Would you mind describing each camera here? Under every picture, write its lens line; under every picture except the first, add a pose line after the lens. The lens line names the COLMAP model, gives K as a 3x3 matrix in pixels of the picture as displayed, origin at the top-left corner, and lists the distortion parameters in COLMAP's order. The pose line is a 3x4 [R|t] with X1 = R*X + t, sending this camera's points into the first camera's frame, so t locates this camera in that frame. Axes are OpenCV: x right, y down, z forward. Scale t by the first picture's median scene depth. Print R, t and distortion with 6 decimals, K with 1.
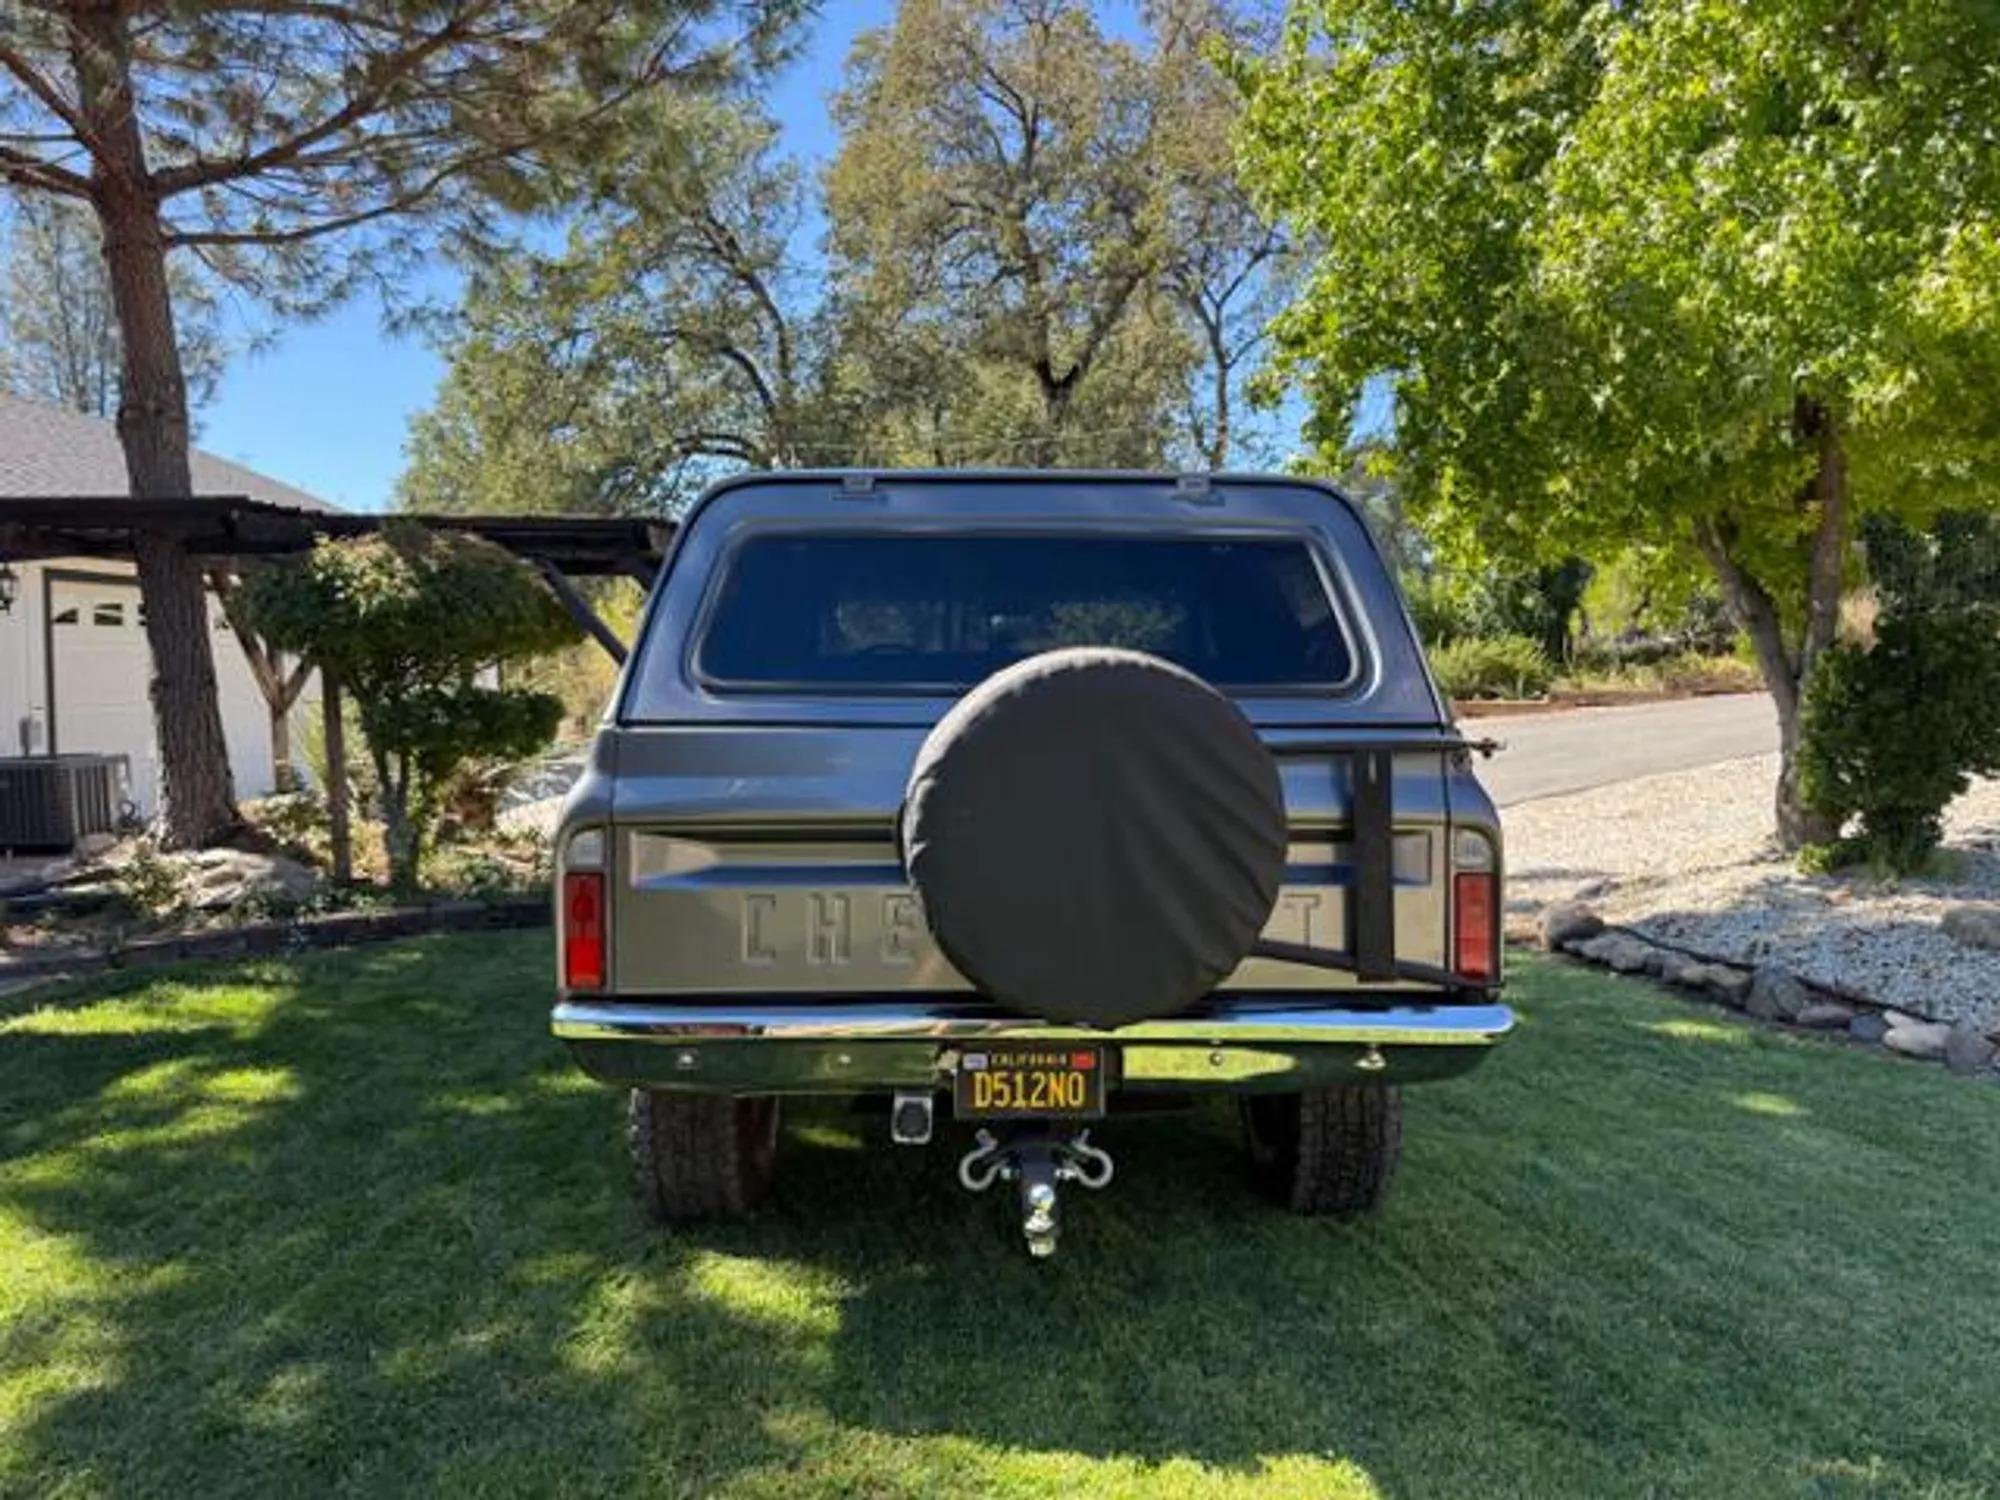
lens RADIAL K [[1467.3, 0, 1033.5], [0, 1467.3, 746.2], [0, 0, 1]] dist [0.016910, -0.019962]
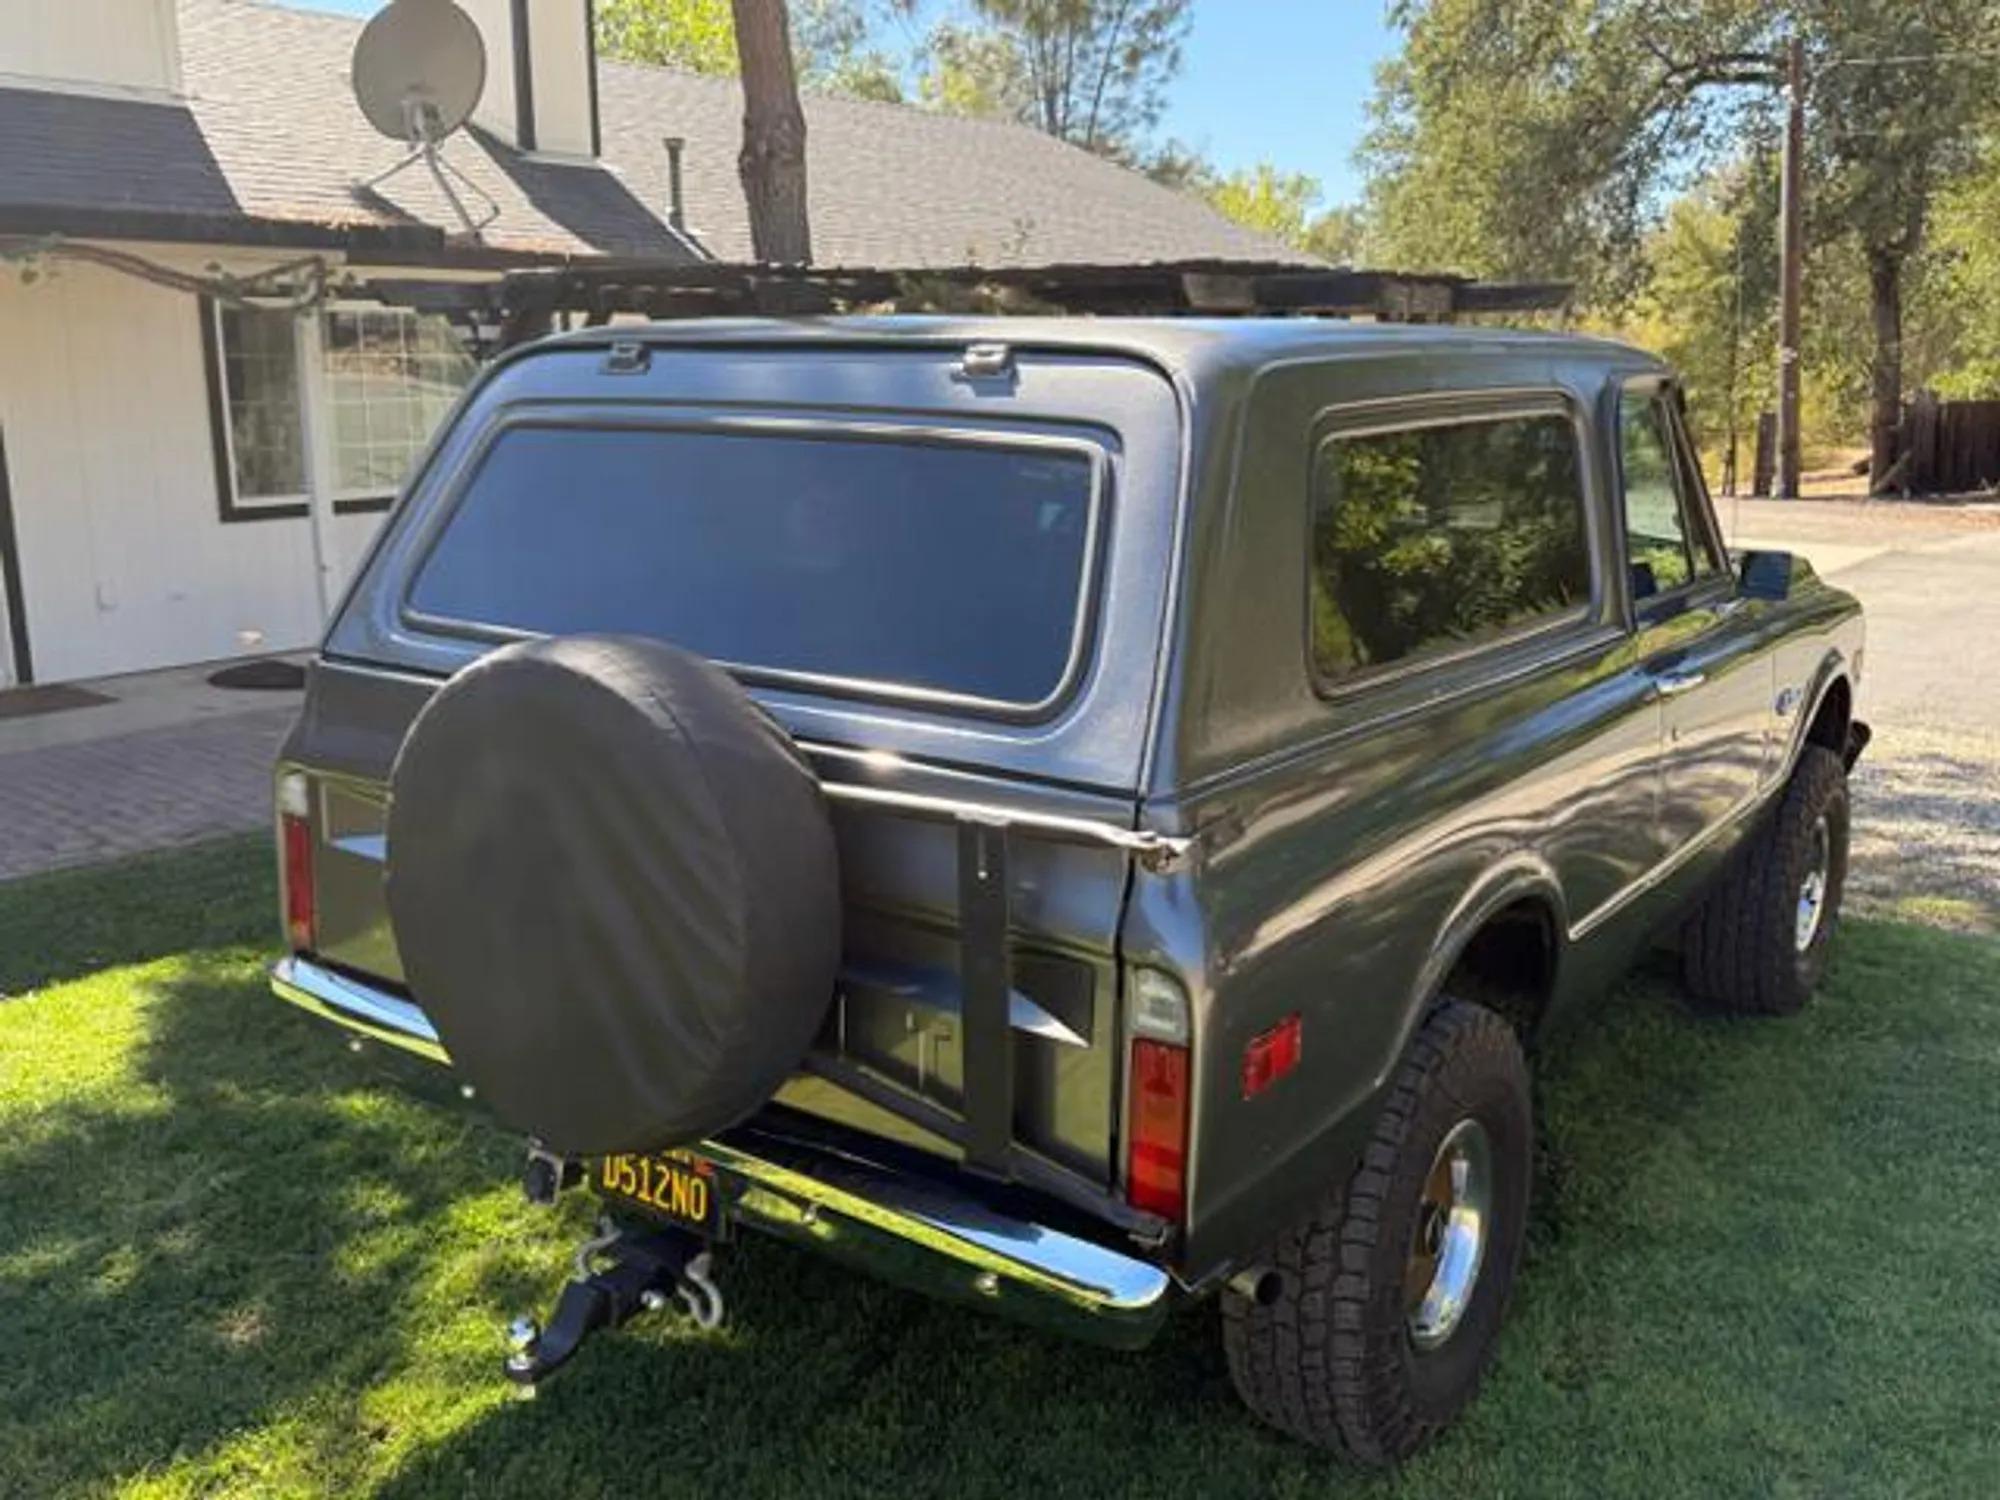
lens RADIAL K [[1807.1, 0, 1019.4], [0, 1807.1, 750.5], [0, 0, 1]] dist [0.016566, -0.039757]
pose [[0.787997, 0.133313, -0.601072, 0.697468], [-0.032305, 0.983884, 0.175867, -0.167700], [0.614831, -0.119165, 0.779604, 0.397039]]
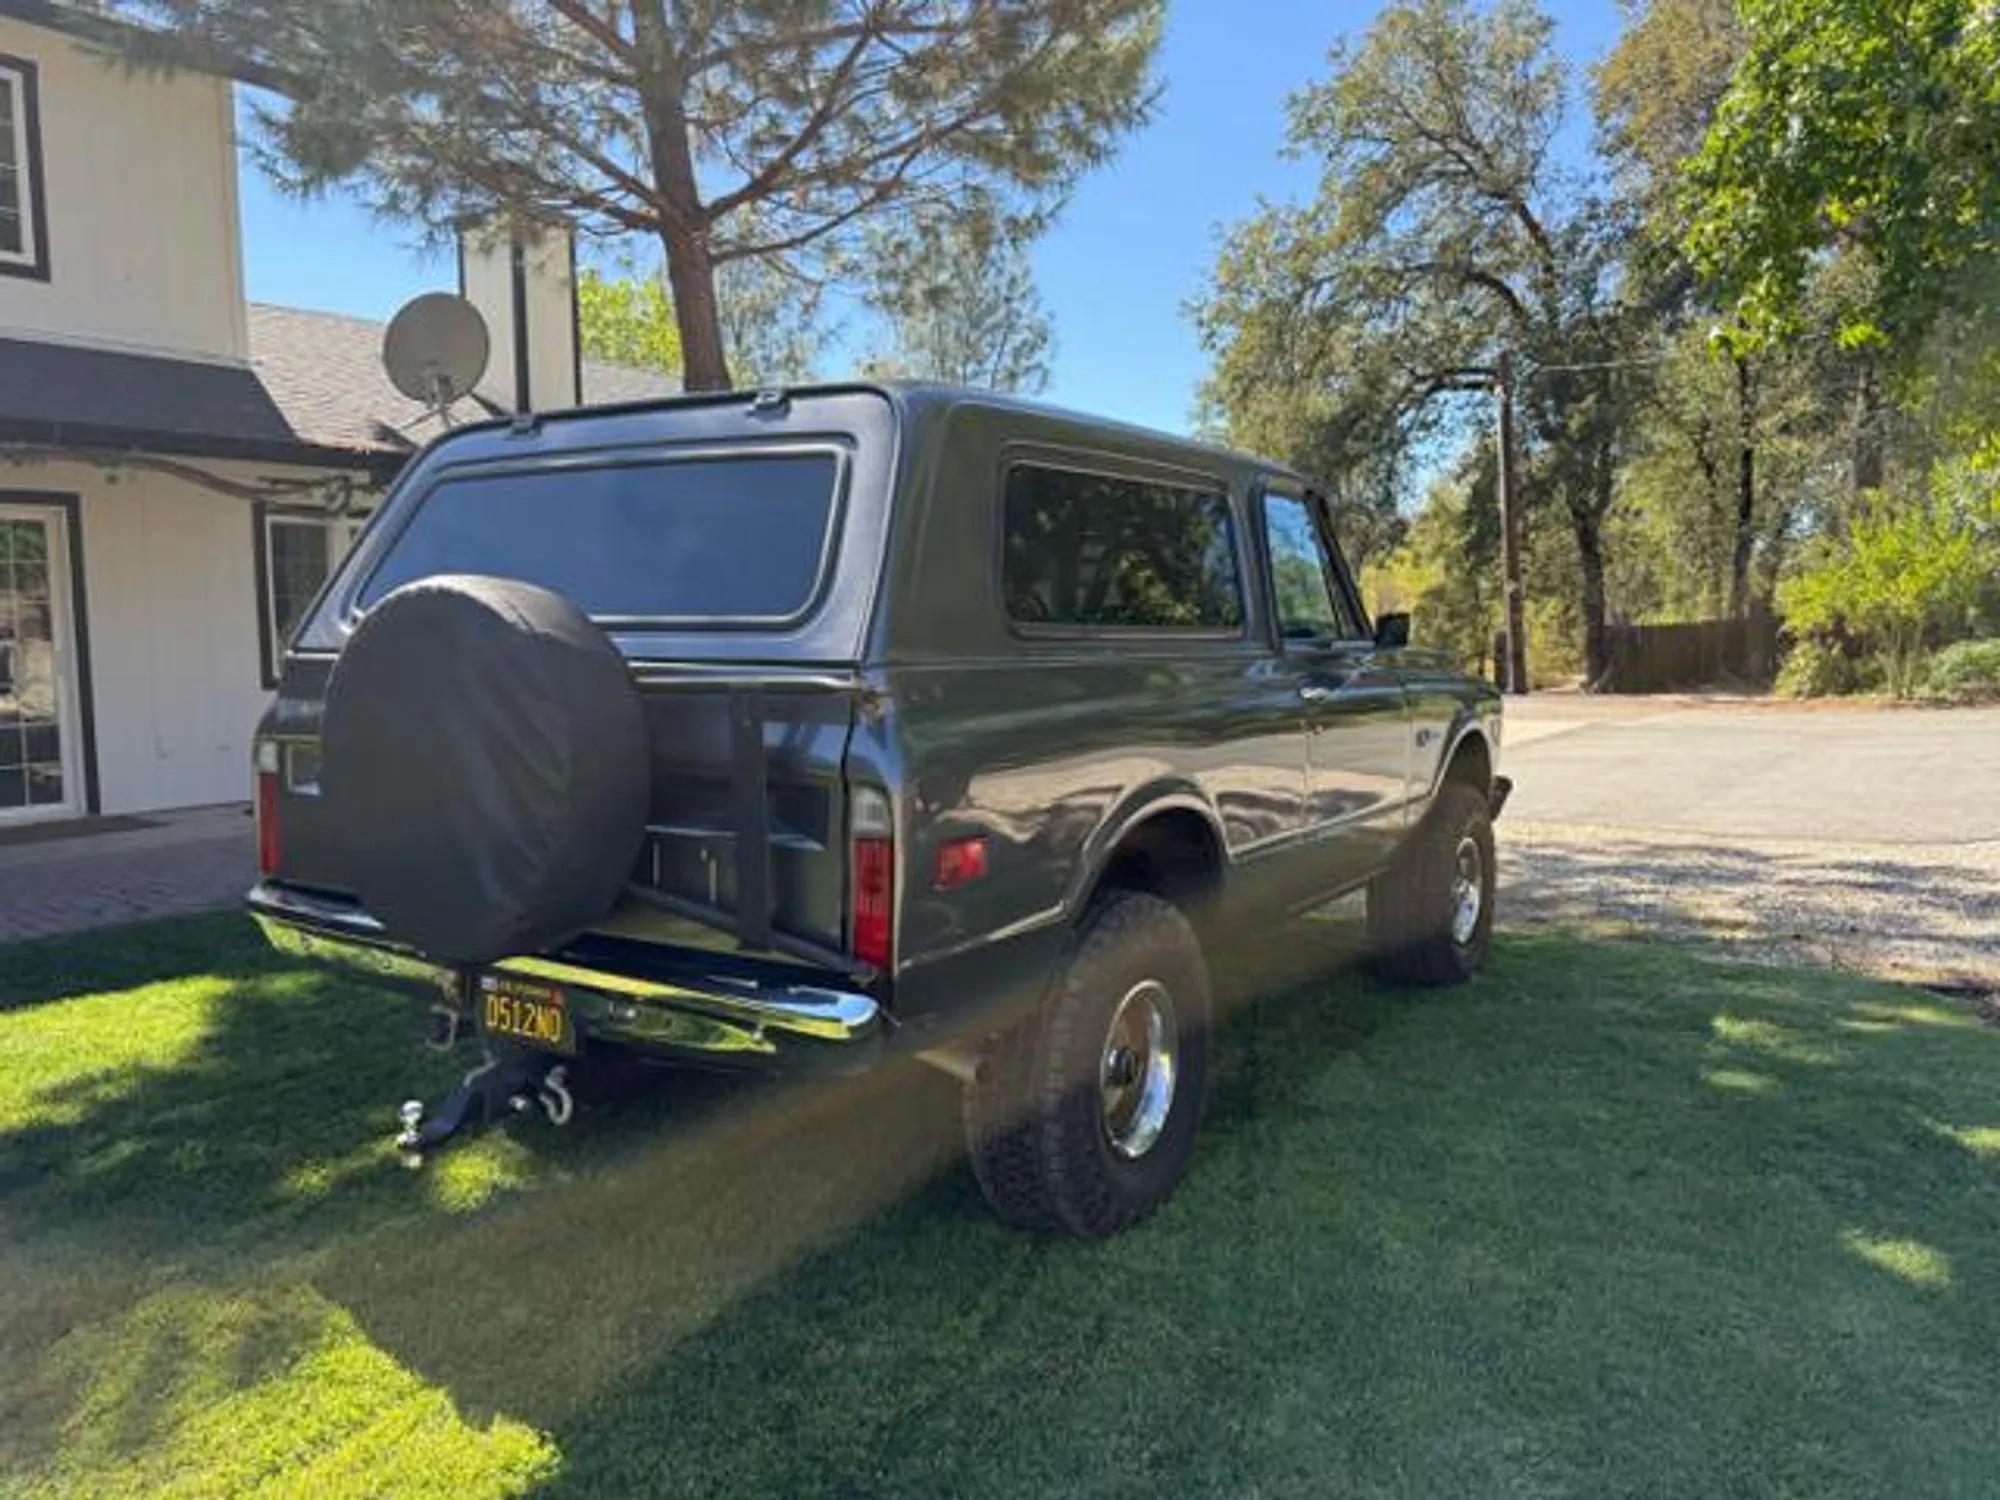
lens RADIAL K [[1467.3, 0, 1003.0], [0, 1467.3, 749.1], [0, 0, 1]] dist [0.016910, -0.019962]
pose [[0.812792, 0.045244, -0.580795, 0.858454], [-0.023957, 0.998732, 0.044273, -0.007966], [0.582062, -0.022071, 0.812845, 0.363486]]
